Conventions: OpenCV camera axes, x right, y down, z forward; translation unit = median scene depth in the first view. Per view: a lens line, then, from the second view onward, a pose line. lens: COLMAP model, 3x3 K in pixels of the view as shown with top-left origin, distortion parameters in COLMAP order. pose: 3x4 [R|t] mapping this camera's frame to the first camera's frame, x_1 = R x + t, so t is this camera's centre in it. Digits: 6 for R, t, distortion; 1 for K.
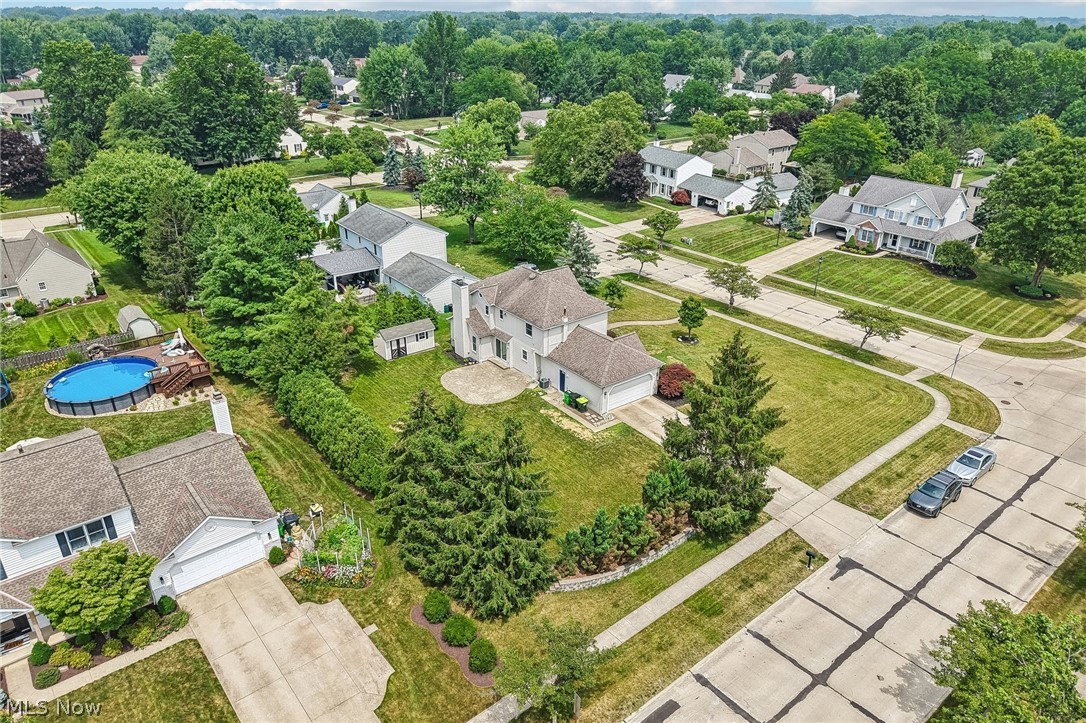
lens RADIAL K [[732.9, 0, 543.0], [0, 732.9, 361.5], [0, 0, 1]] dist [-0.002137, -0.005235]
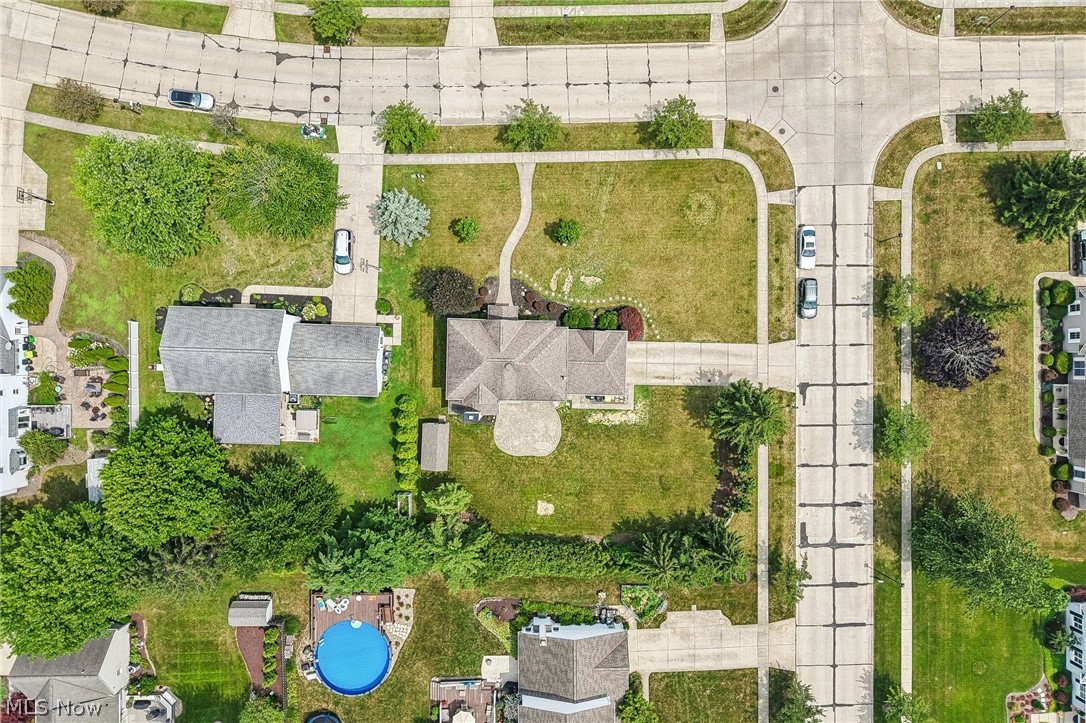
lens RADIAL K [[732.9, 0, 543.0], [0, 732.9, 361.5], [0, 0, 1]] dist [-0.002137, -0.005235]
pose [[0.633758, -0.773461, 0.010438, 0.019777], [0.314225, 0.269753, 0.910217, -1.701032], [-0.706834, -0.573577, 0.413999, 0.731021]]
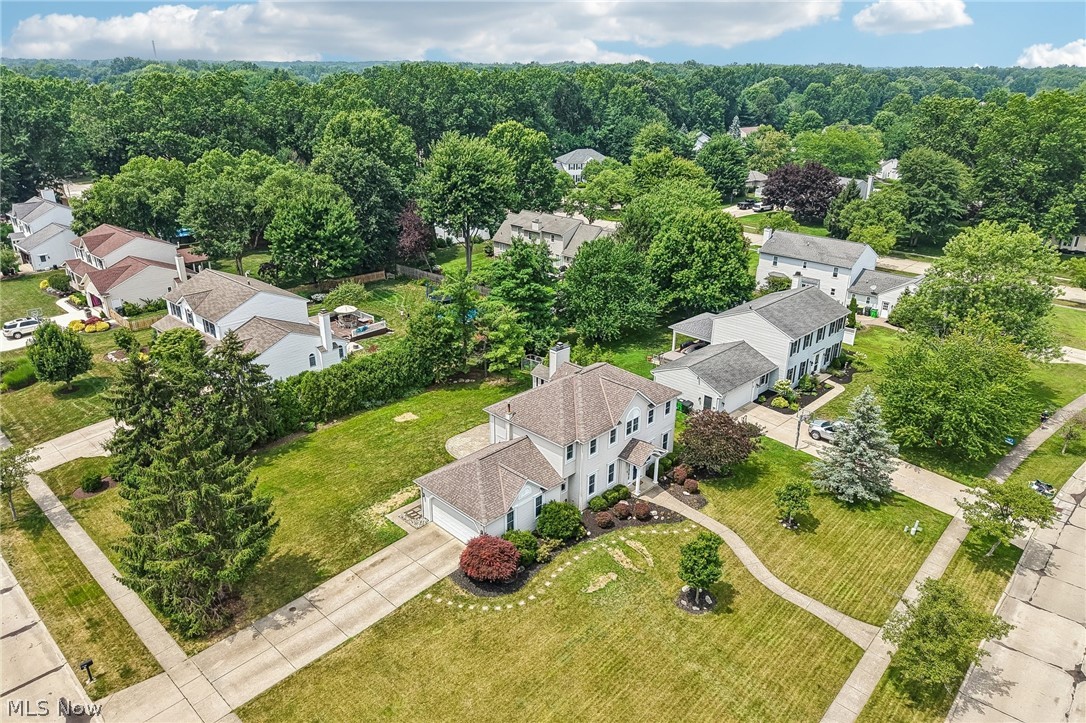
lens RADIAL K [[732.9, 0, 543.0], [0, 732.9, 361.5], [0, 0, 1]] dist [-0.002137, -0.005235]
pose [[0.131448, 0.365007, -0.921679, 1.074736], [-0.432965, 0.857520, 0.277850, -0.496779], [0.891775, 0.362532, 0.270755, 1.101311]]
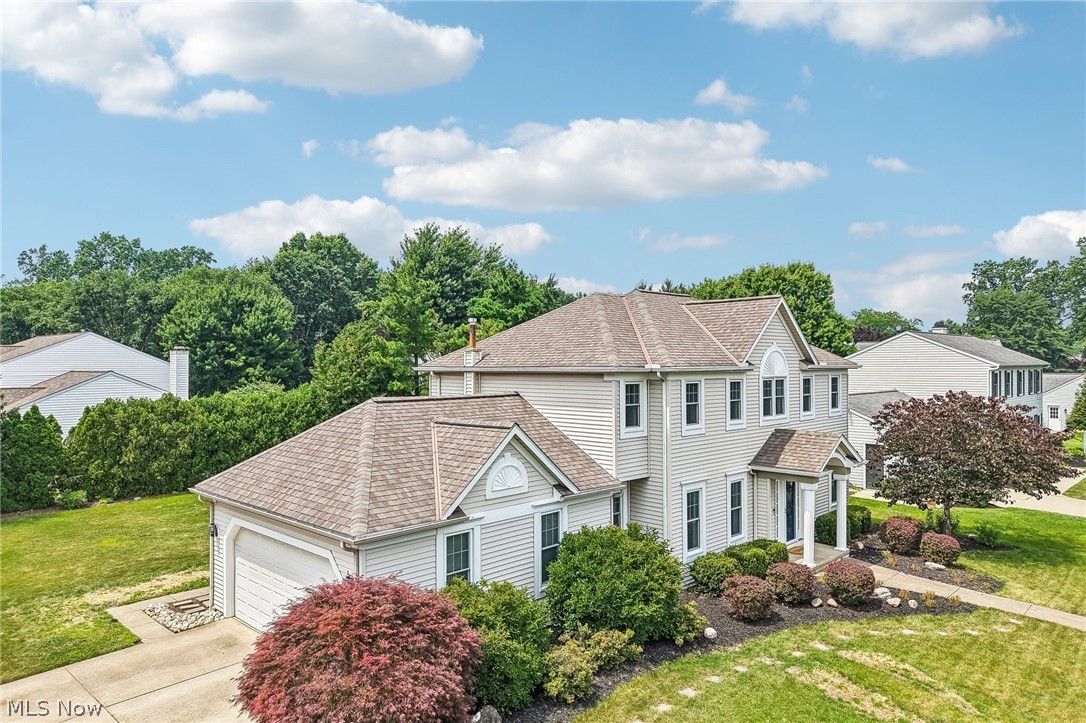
lens RADIAL K [[732.9, 0, 543.0], [0, 732.9, 361.5], [0, 0, 1]] dist [-0.002137, -0.005235]
pose [[0.130266, -0.013764, -0.991384, 0.508822], [-0.423116, 0.903510, -0.068141, -0.066279], [0.896663, 0.428347, 0.111872, 1.384400]]
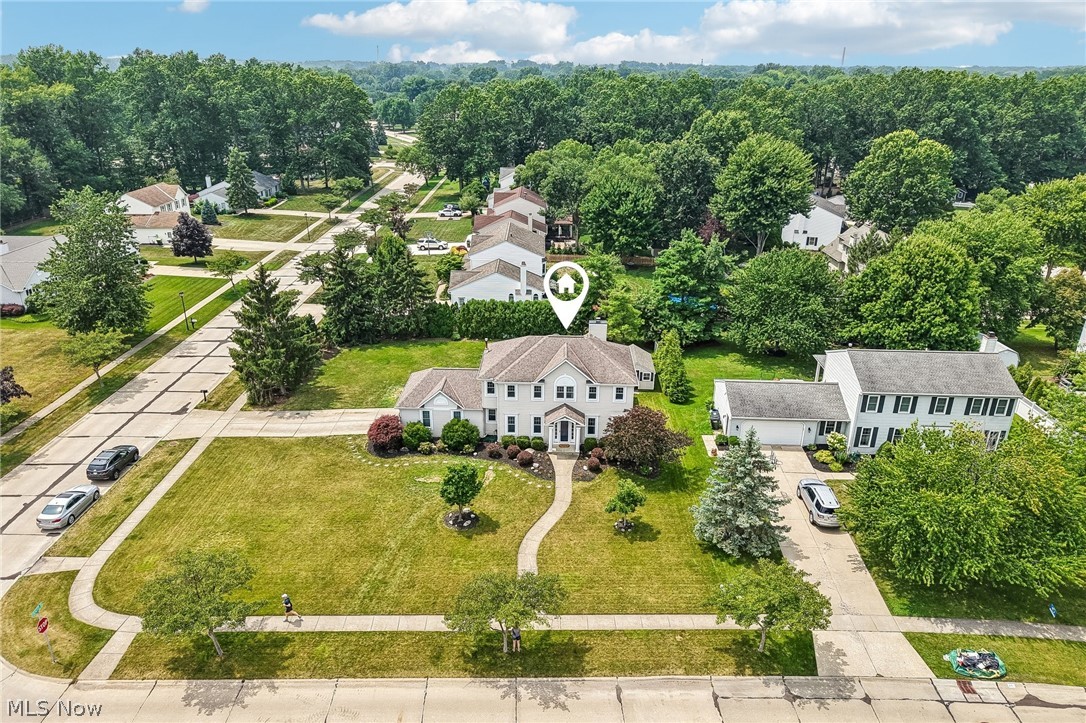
lens RADIAL K [[732.9, 0, 543.0], [0, 732.9, 361.5], [0, 0, 1]] dist [-0.002137, -0.005235]
pose [[-0.639381, 0.274266, -0.718311, 0.995053], [-0.344261, 0.733230, 0.586395, -0.935933], [0.687515, 0.622216, -0.374394, 2.014424]]
